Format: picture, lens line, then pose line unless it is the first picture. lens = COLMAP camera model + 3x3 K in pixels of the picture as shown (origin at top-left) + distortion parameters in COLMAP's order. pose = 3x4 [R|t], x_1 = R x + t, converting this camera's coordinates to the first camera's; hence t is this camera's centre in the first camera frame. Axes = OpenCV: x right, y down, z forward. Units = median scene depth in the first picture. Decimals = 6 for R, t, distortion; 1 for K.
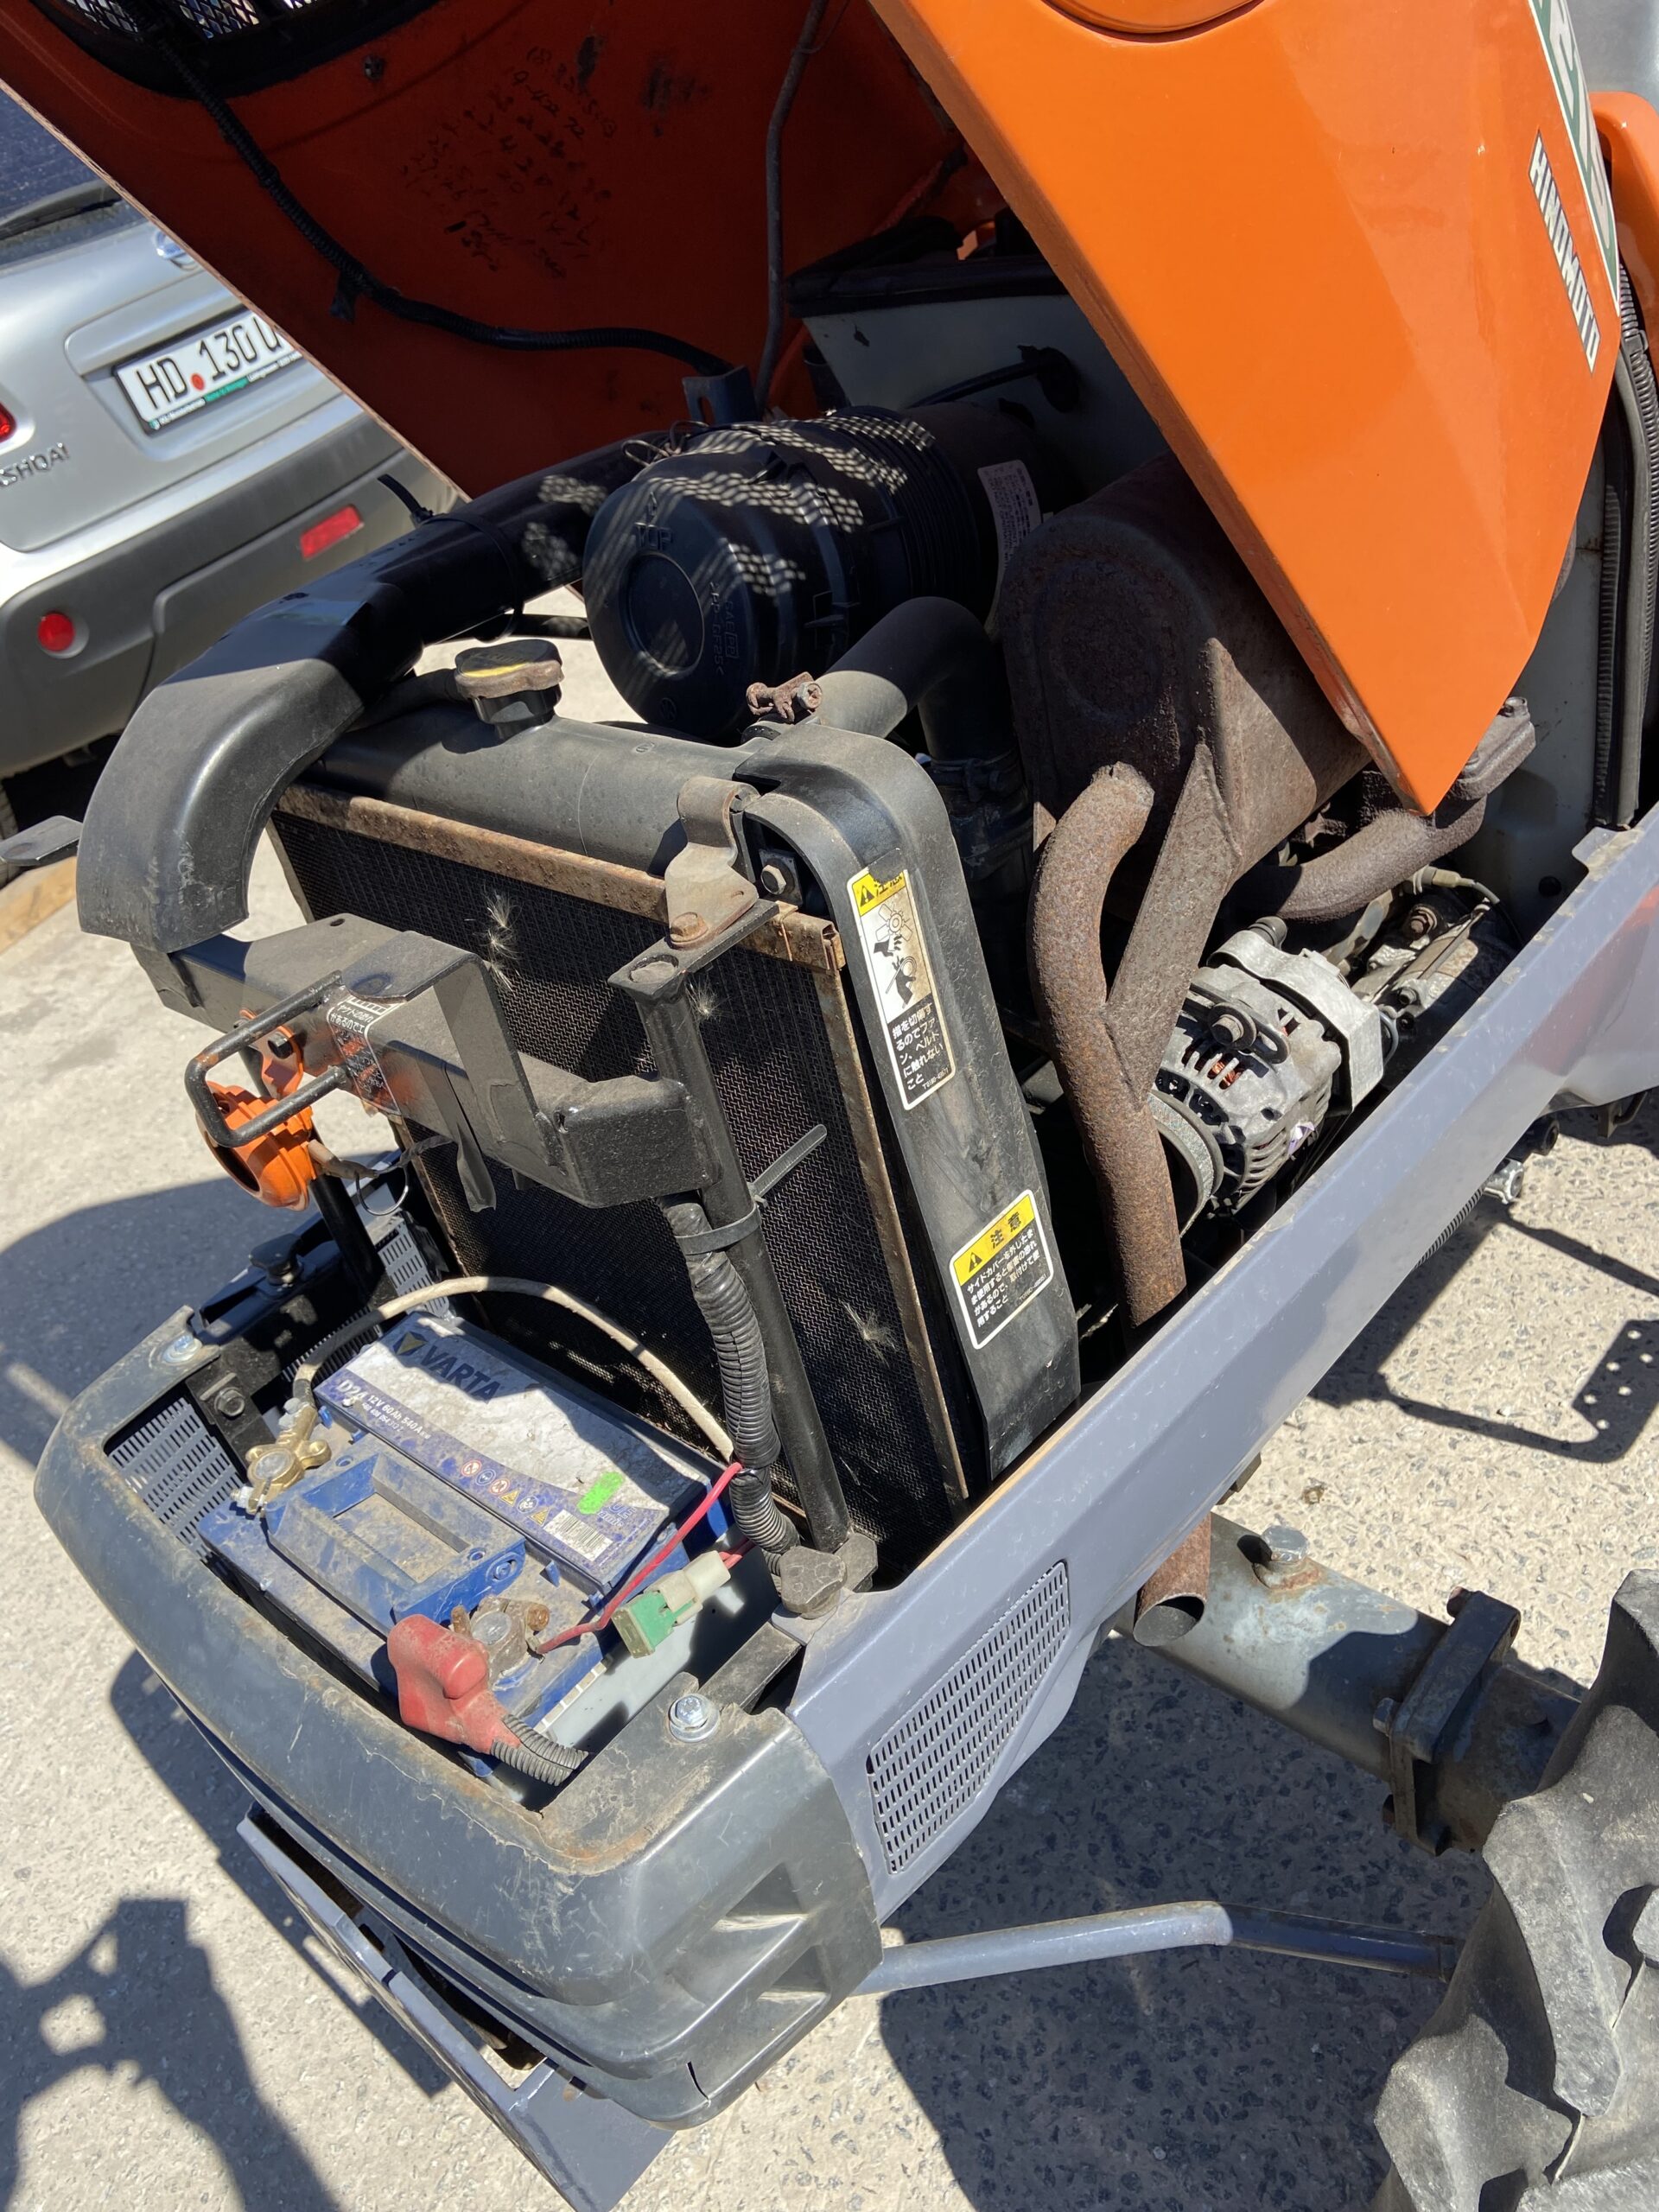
lens RADIAL K [[1721.7, 0, 829.5], [0, 1721.7, 1106.0], [0, 0, 1]] dist [0.006593, -0.005090]
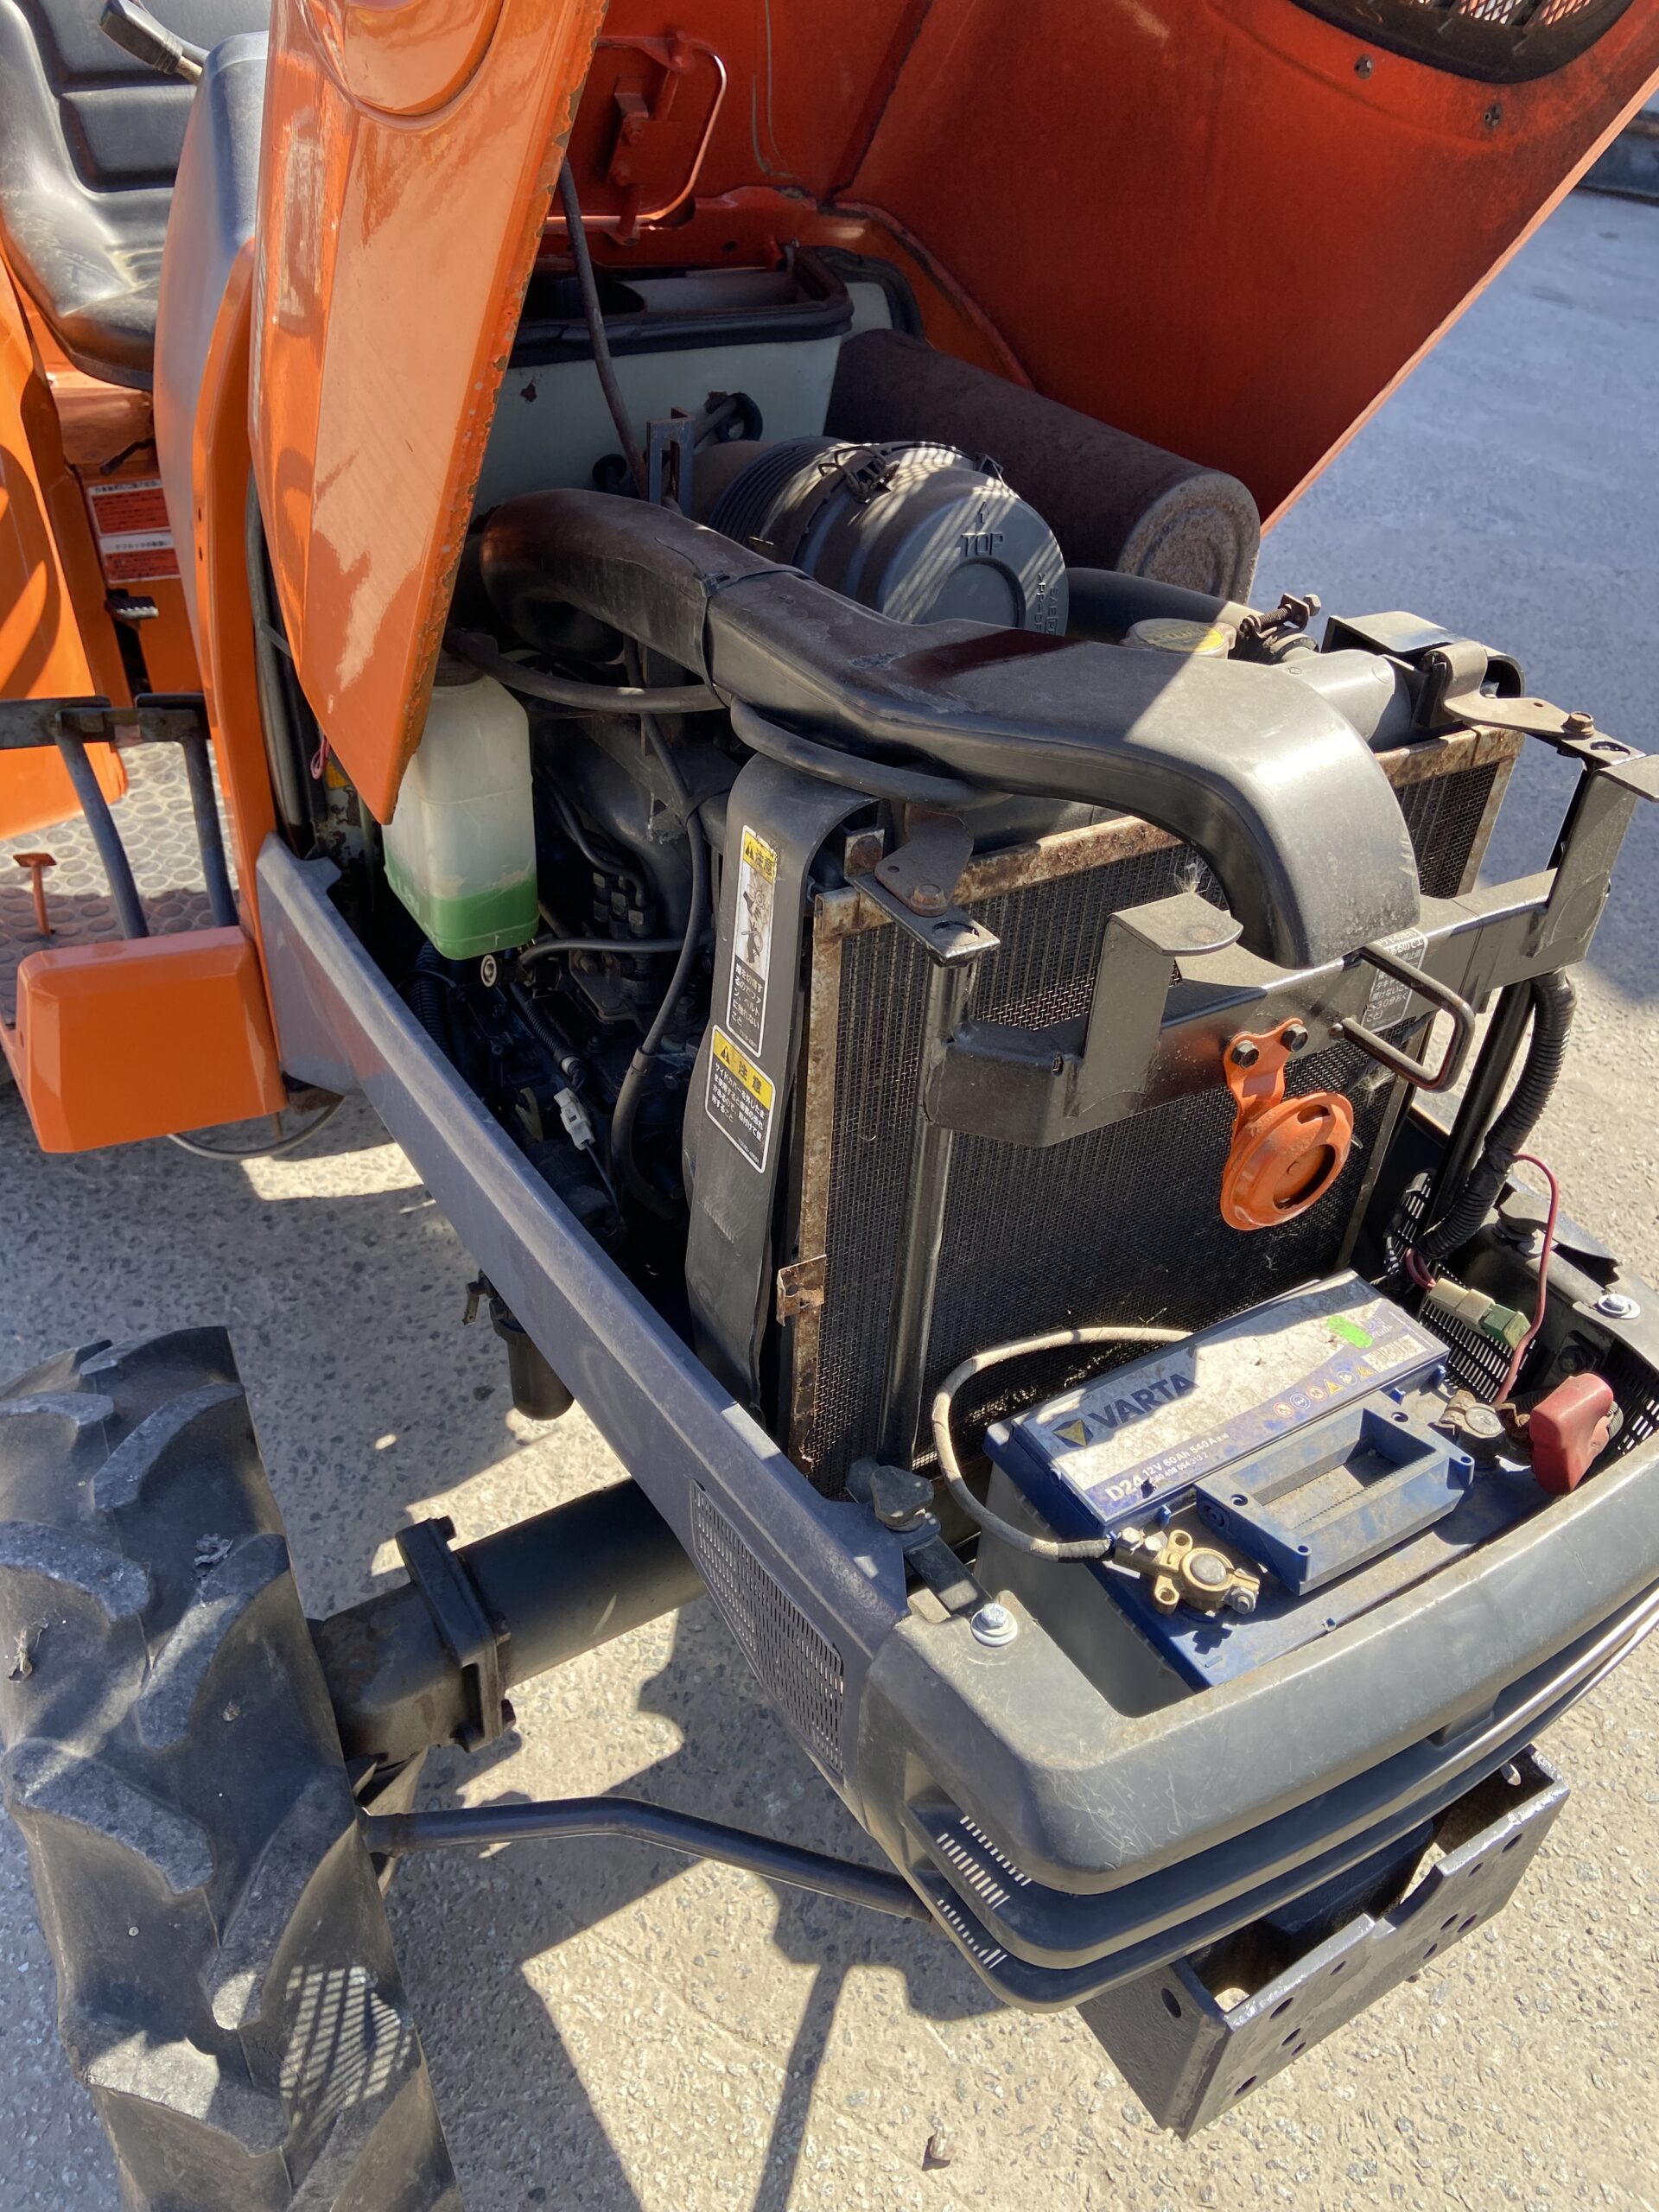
lens RADIAL K [[1721.7, 0, 829.5], [0, 1721.7, 1106.0], [0, 0, 1]] dist [0.006593, -0.005090]
pose [[0.255495, -0.375967, 0.890714, -1.058191], [0.460239, 0.857503, 0.229932, -0.289876], [-0.850237, 0.351195, 0.392122, 0.714113]]
